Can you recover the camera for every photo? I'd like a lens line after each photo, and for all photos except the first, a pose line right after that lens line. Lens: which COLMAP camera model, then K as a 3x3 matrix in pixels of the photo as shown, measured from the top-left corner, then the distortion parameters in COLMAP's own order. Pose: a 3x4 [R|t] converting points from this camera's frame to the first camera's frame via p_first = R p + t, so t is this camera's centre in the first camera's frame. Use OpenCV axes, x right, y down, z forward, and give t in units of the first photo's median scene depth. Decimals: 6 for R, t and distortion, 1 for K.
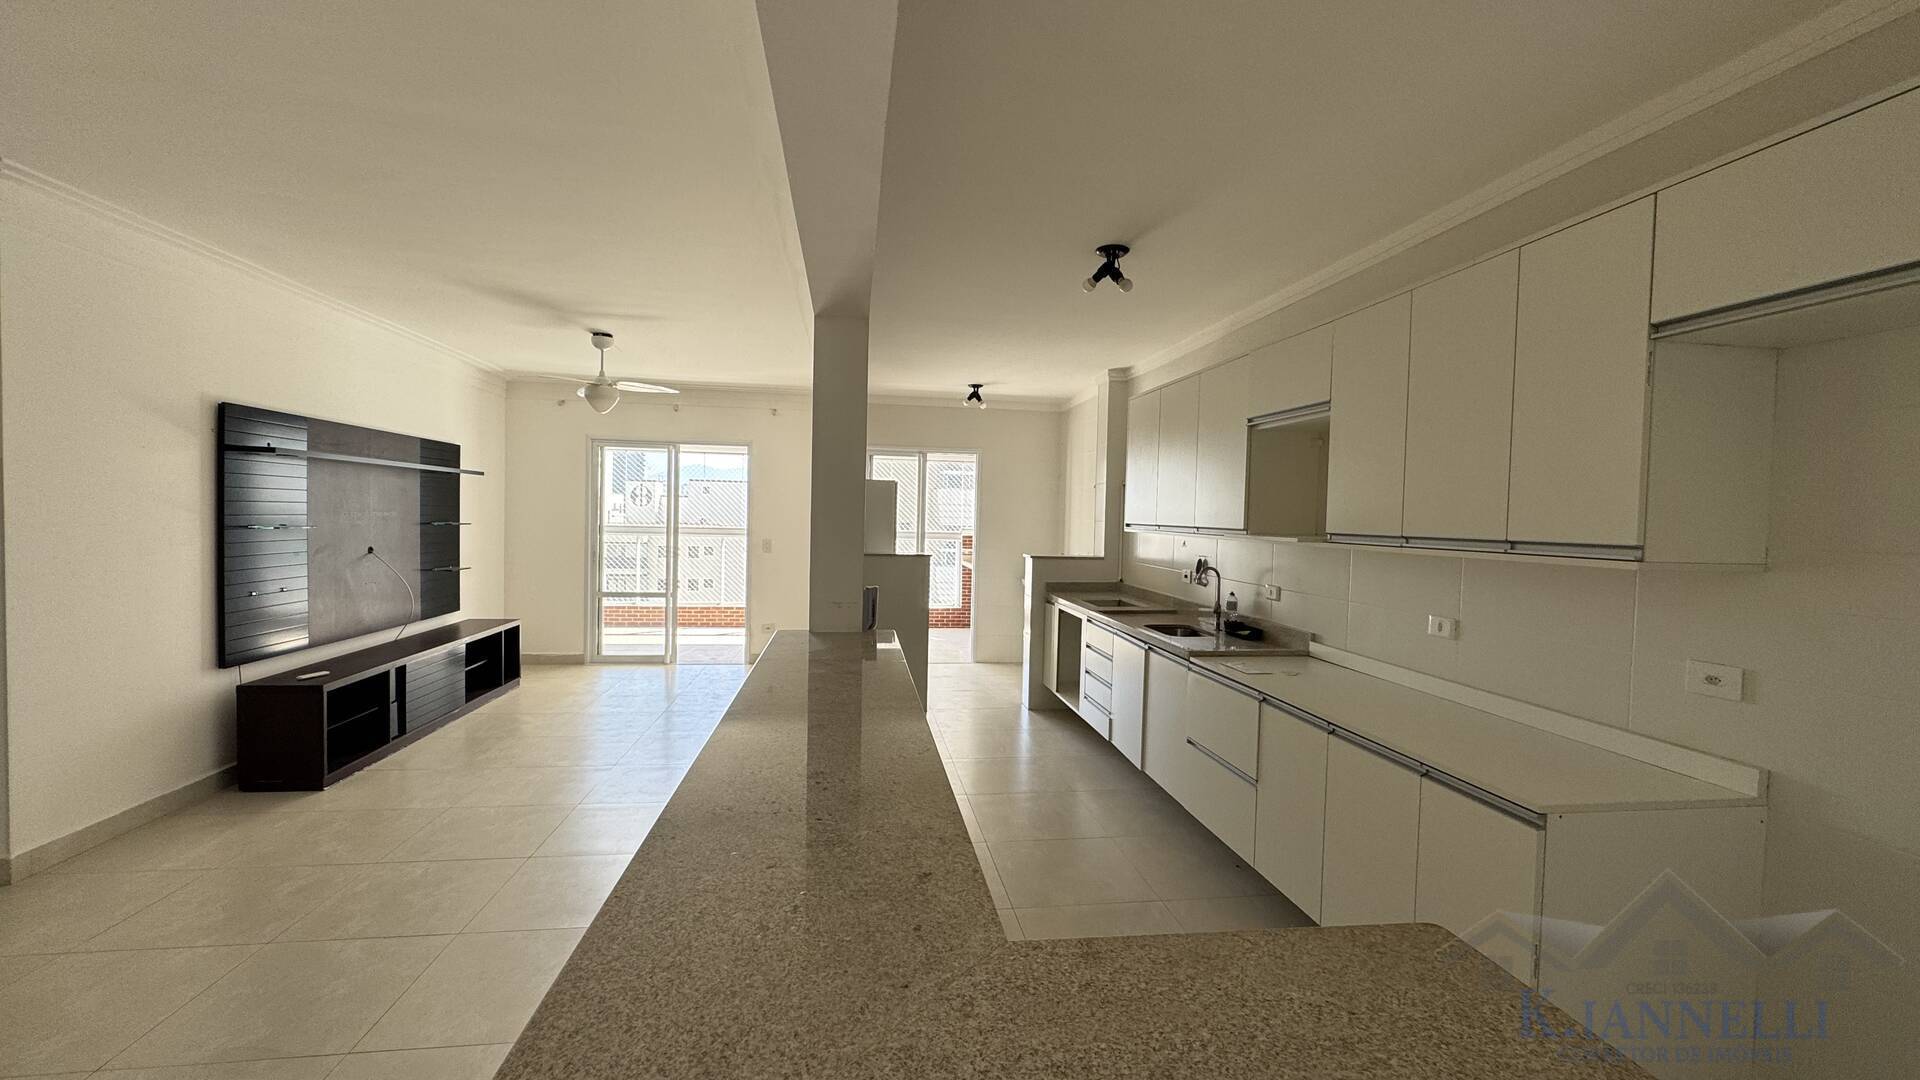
lens RADIAL K [[765.1, 0, 960.0], [0, 765.1, 540.0], [0, 0, 1]] dist [-0.002029, 0.000086]
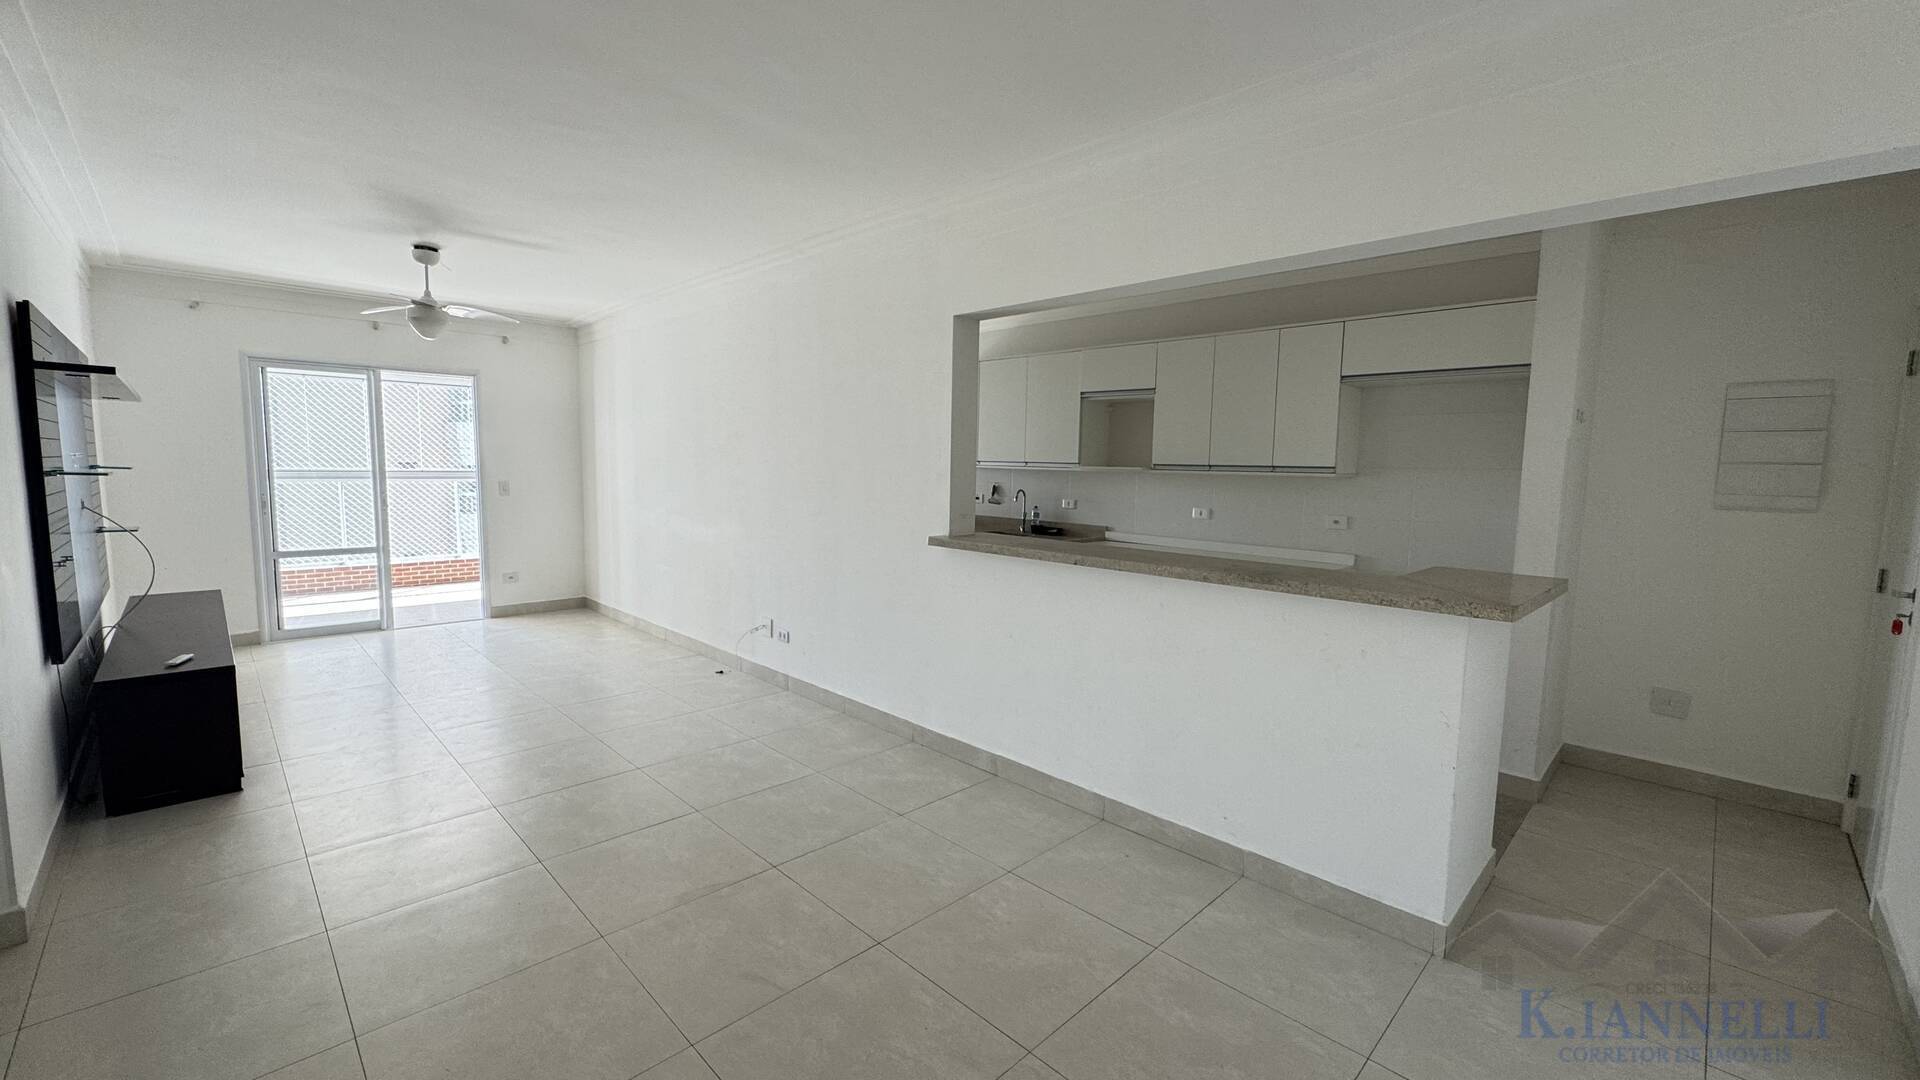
lens RADIAL K [[765.1, 0, 960.0], [0, 765.1, 540.0], [0, 0, 1]] dist [-0.002029, 0.000086]
pose [[0.802047, -0.069681, 0.593182, -0.519021], [0.020854, 0.995833, 0.088784, -0.000583], [-0.596897, -0.058839, 0.800158, -0.086828]]
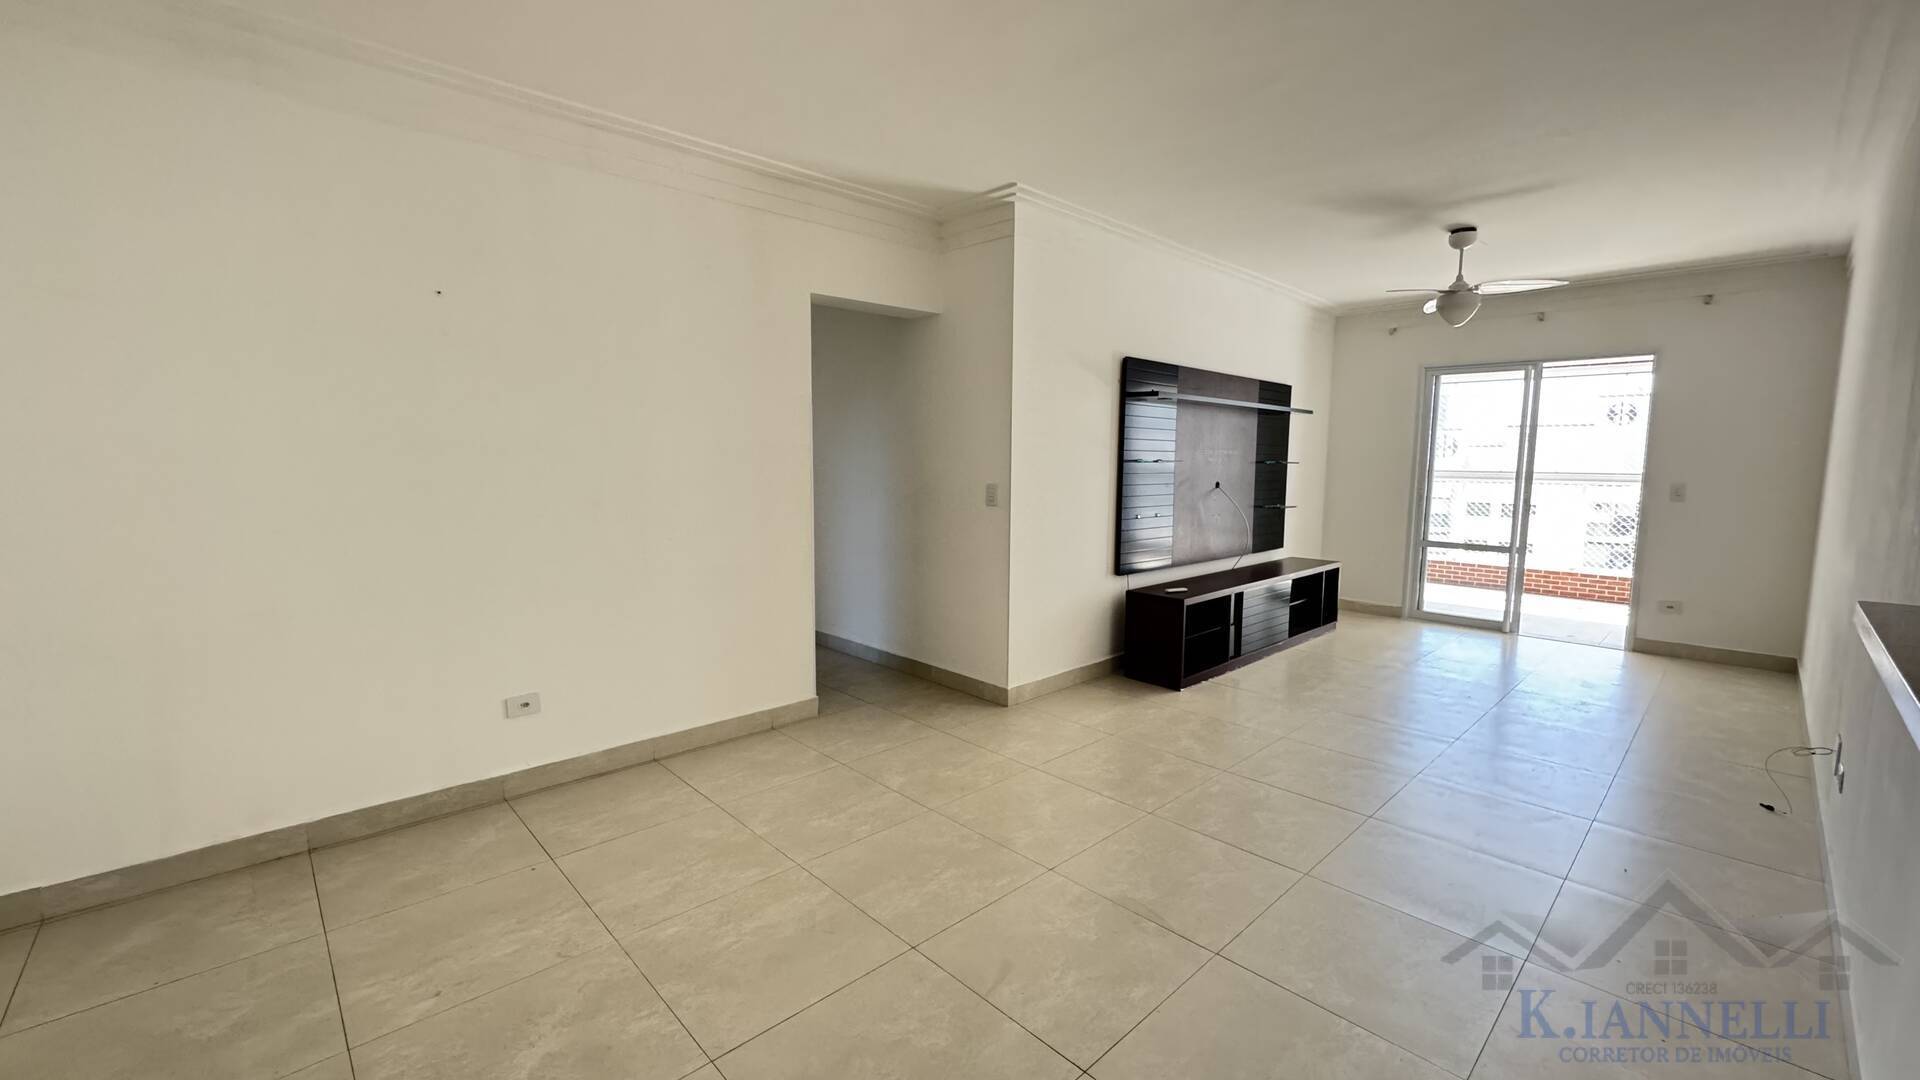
lens RADIAL K [[765.1, 0, 960.0], [0, 765.1, 540.0], [0, 0, 1]] dist [-0.002029, 0.000086]
pose [[0.579210, 0.067230, -0.812401, -0.084068], [-0.020468, 0.997479, 0.067954, 0.024161], [0.814922, -0.022731, 0.579125, 0.057815]]
